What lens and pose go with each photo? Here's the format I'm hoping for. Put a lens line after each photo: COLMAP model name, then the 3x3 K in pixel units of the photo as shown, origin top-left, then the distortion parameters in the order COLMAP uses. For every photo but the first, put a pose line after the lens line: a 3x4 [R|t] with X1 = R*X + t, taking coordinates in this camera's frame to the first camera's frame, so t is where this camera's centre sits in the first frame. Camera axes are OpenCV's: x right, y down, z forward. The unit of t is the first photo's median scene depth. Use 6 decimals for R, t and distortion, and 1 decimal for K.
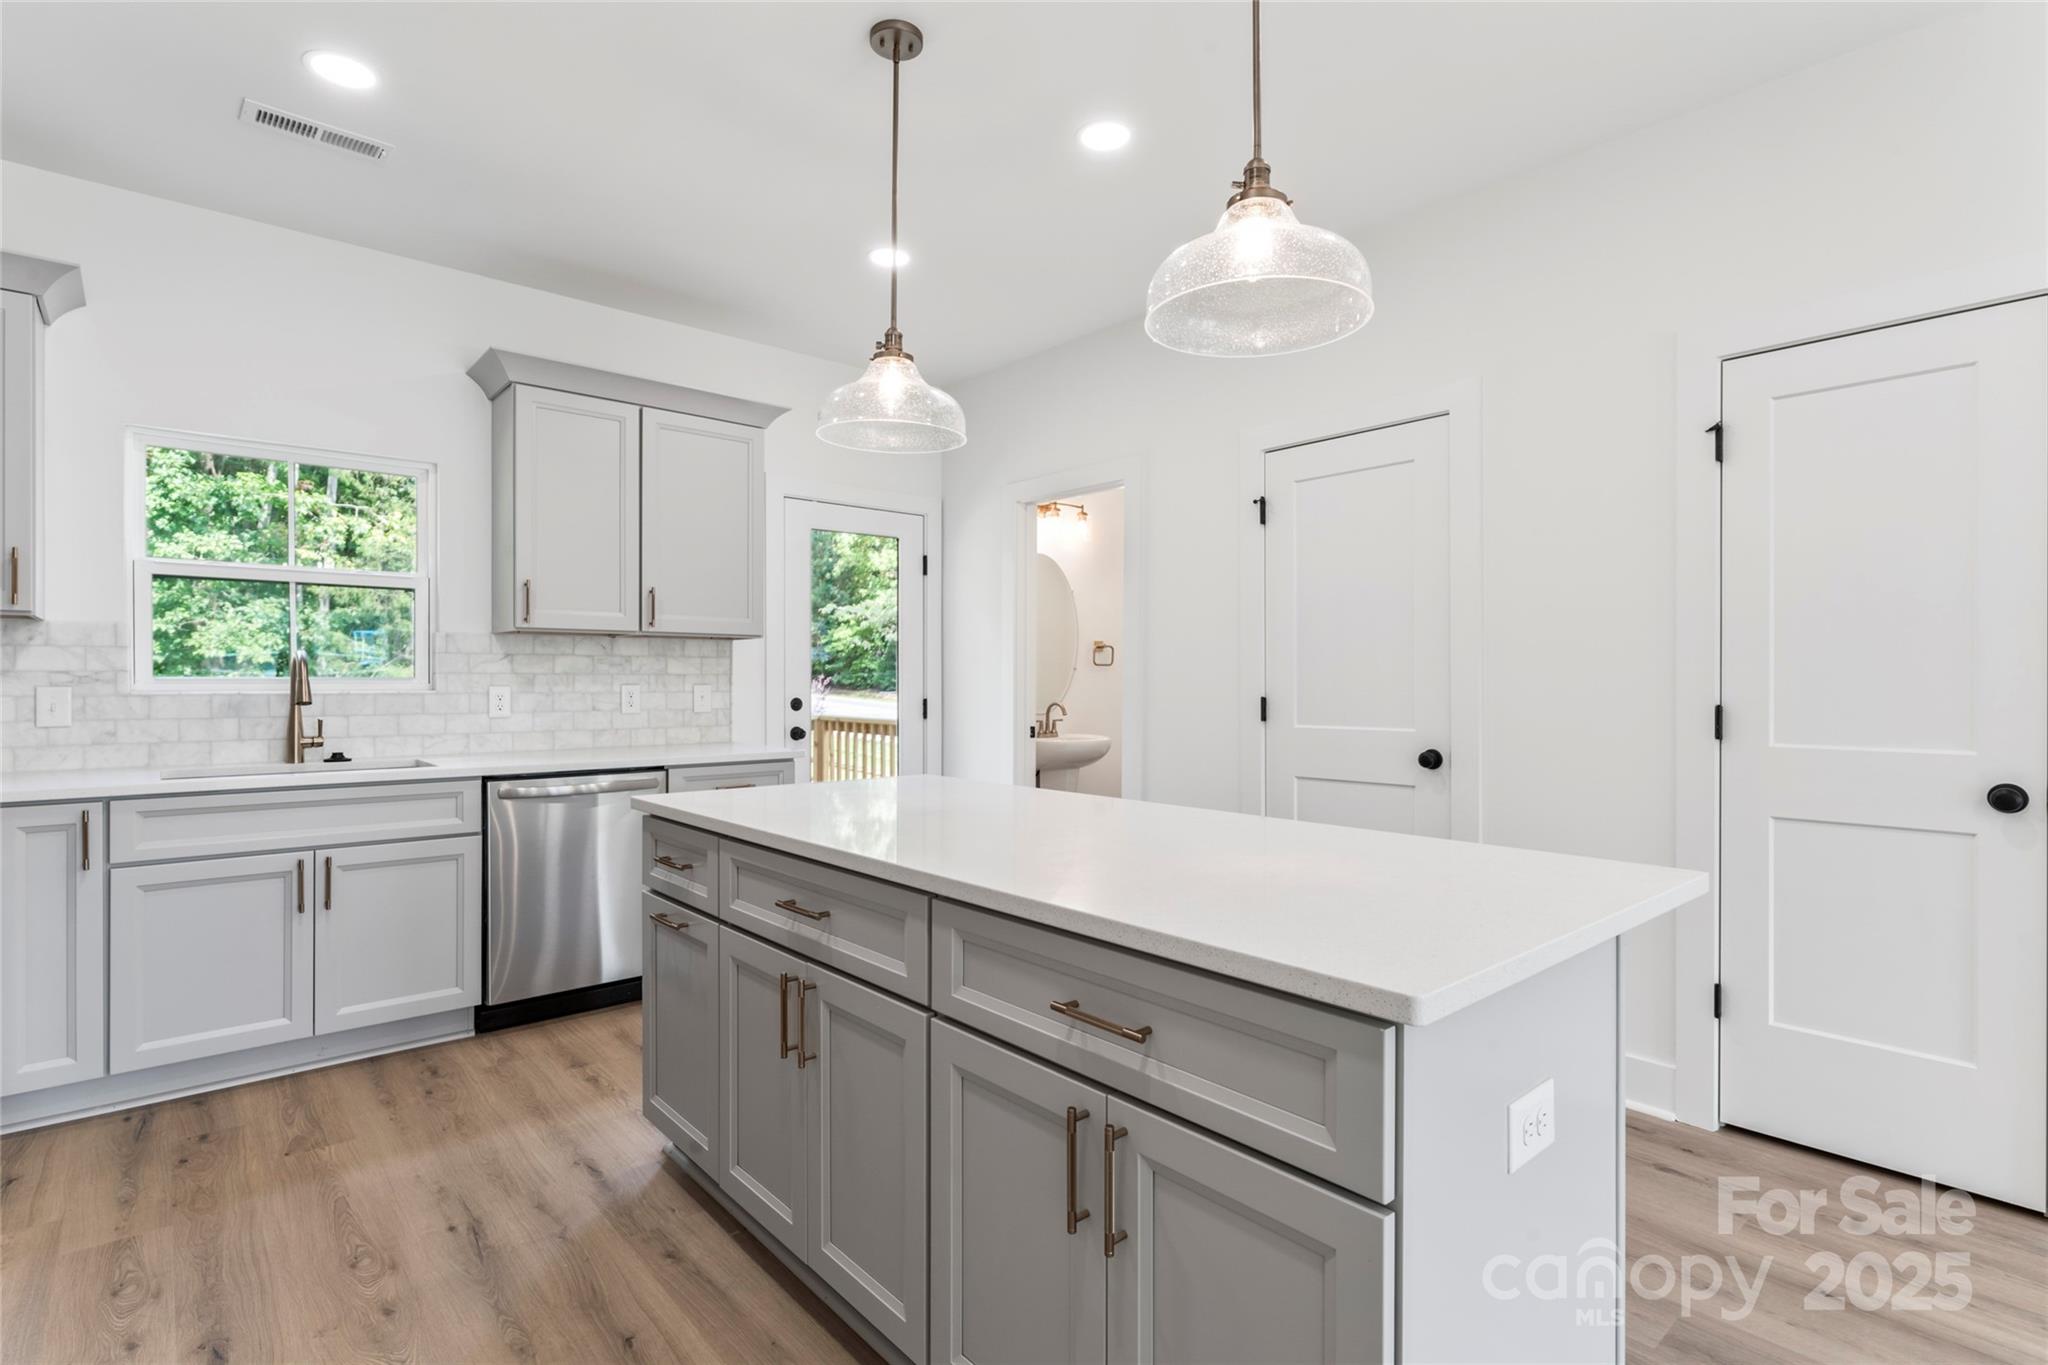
lens RADIAL K [[992.1, 0, 1008.1], [0, 992.1, 673.7], [0, 0, 1]] dist [-0.006804, 0.003082]
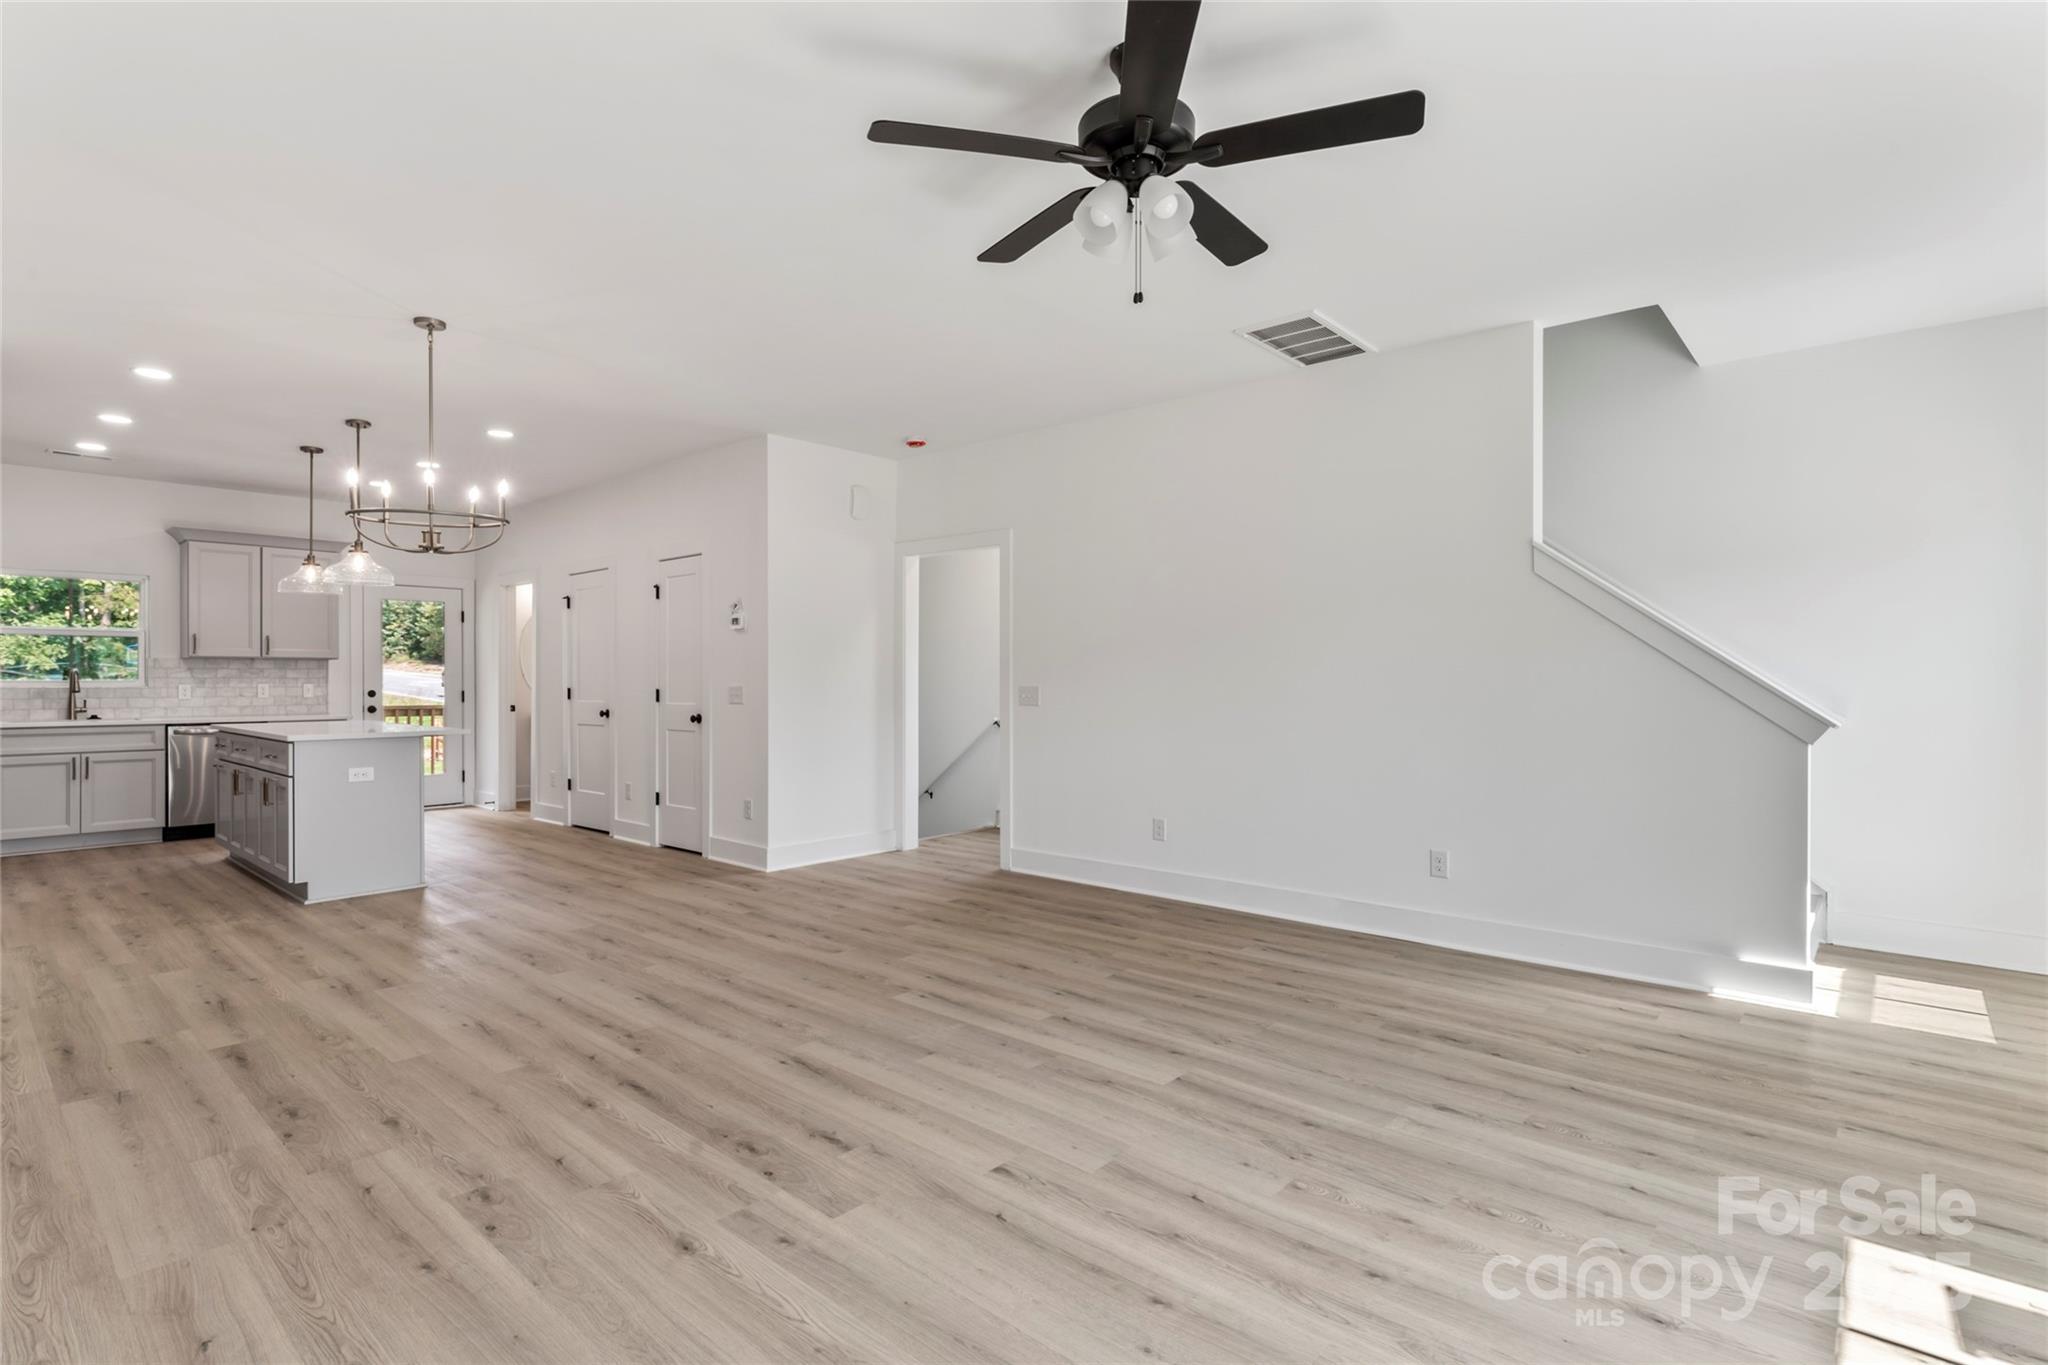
lens RADIAL K [[992.1, 0, 1019.1], [0, 992.1, 678.1], [0, 0, 1]] dist [-0.006804, 0.003082]
pose [[0.991077, -0.003024, 0.133255, 0.925793], [0.002509, 0.999989, 0.004032, -0.004222], [-0.133265, -0.003662, 0.991074, -1.257066]]
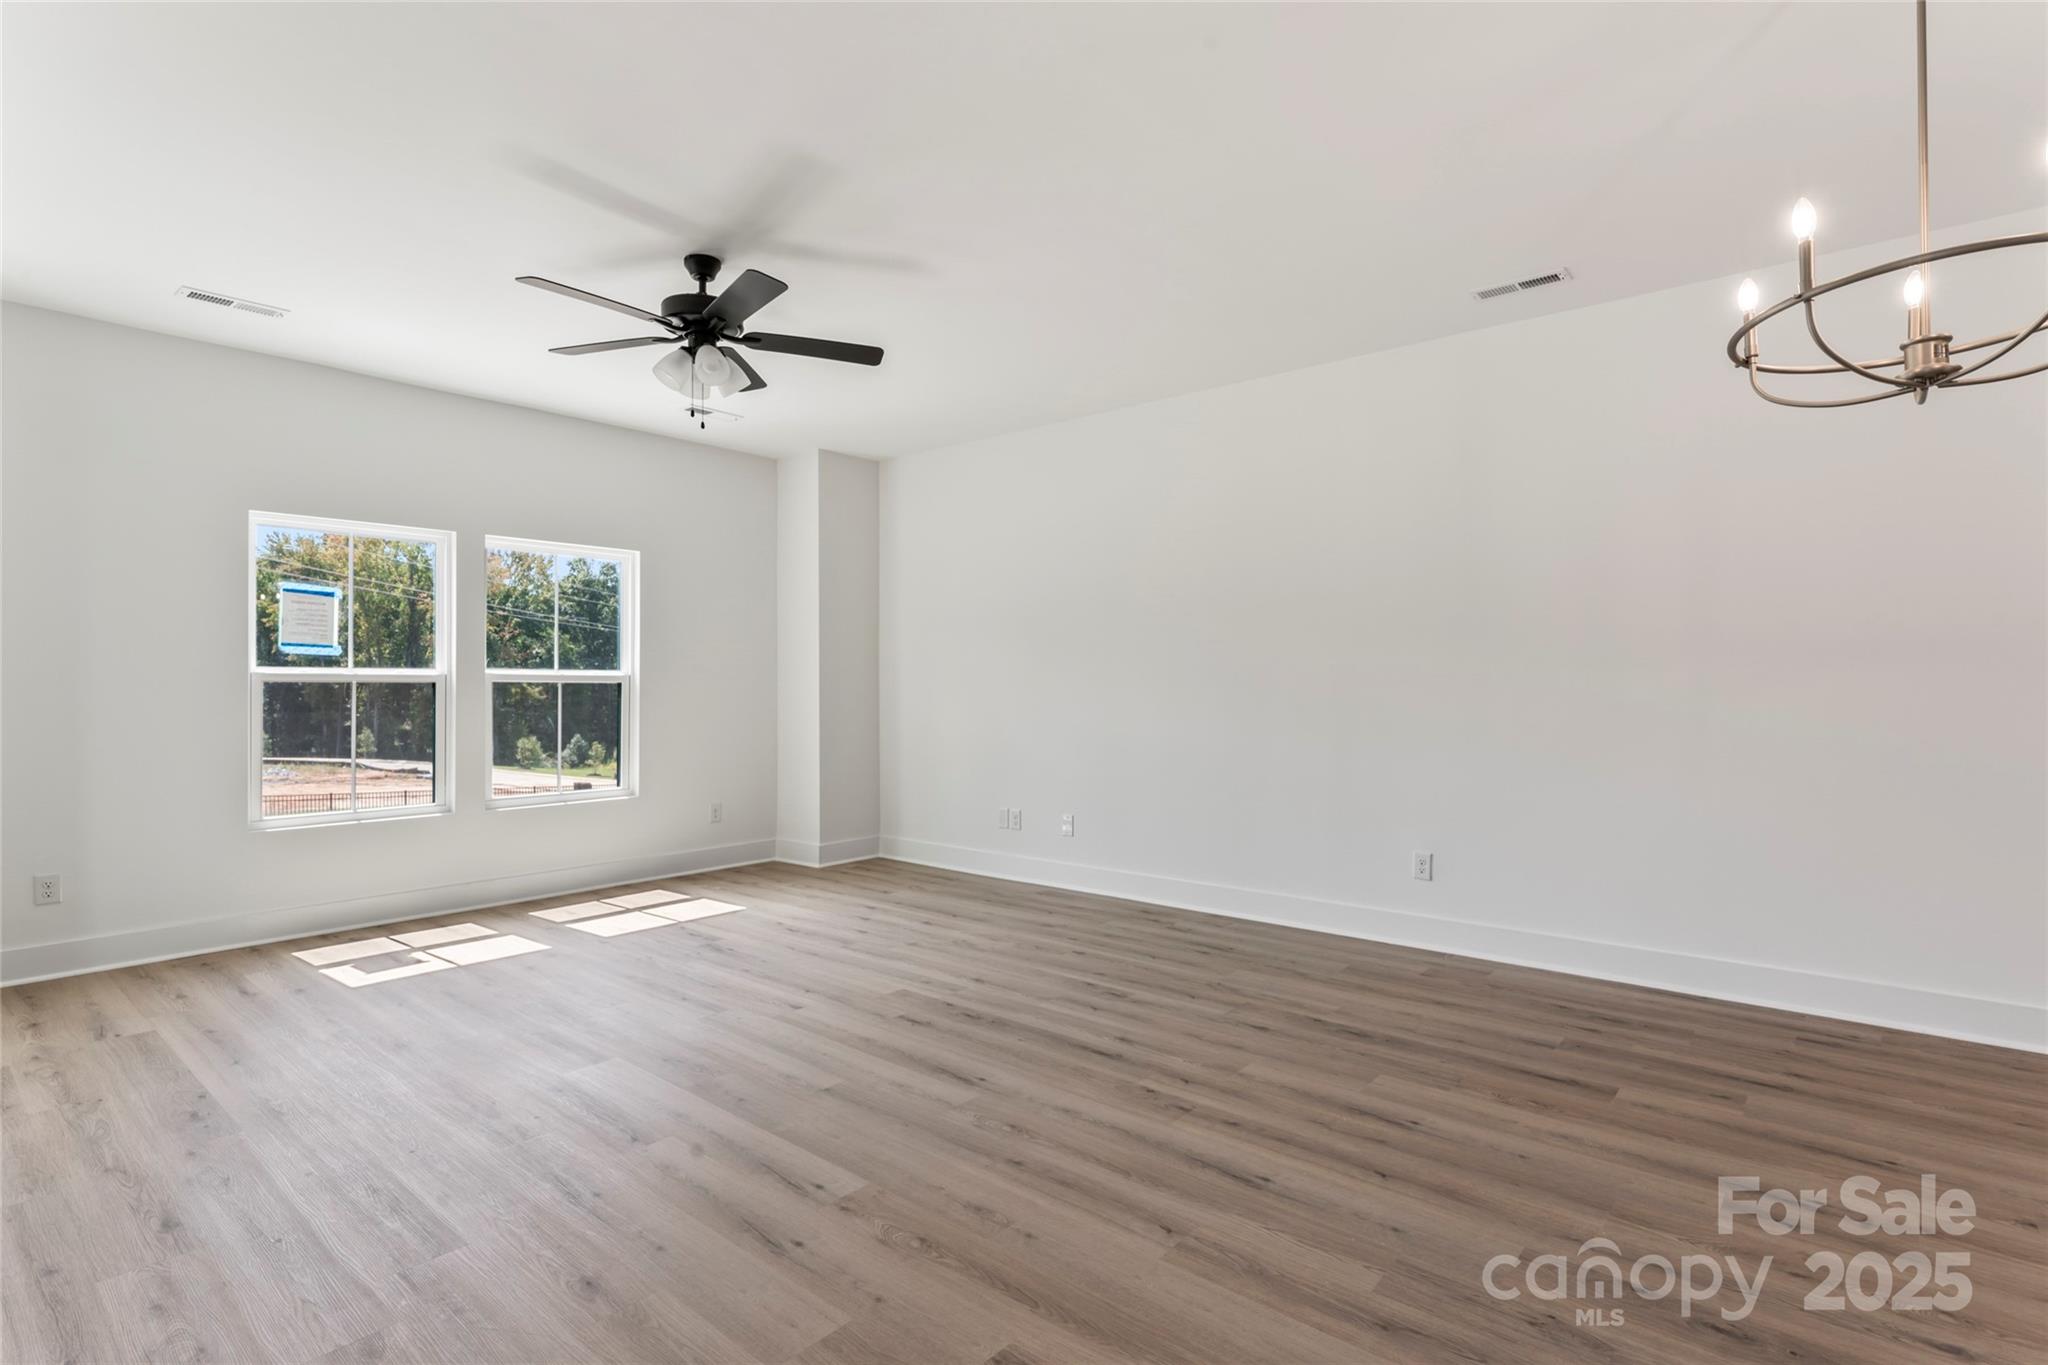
lens RADIAL K [[992.1, 0, 1018.4], [0, 992.1, 685.5], [0, 0, 1]] dist [-0.006804, 0.003082]
pose [[-0.988096, -0.001892, -0.153830, 0.934198], [-0.001273, 0.999991, -0.004122, 0.004869], [0.153836, -0.003877, -0.988089, 0.355546]]
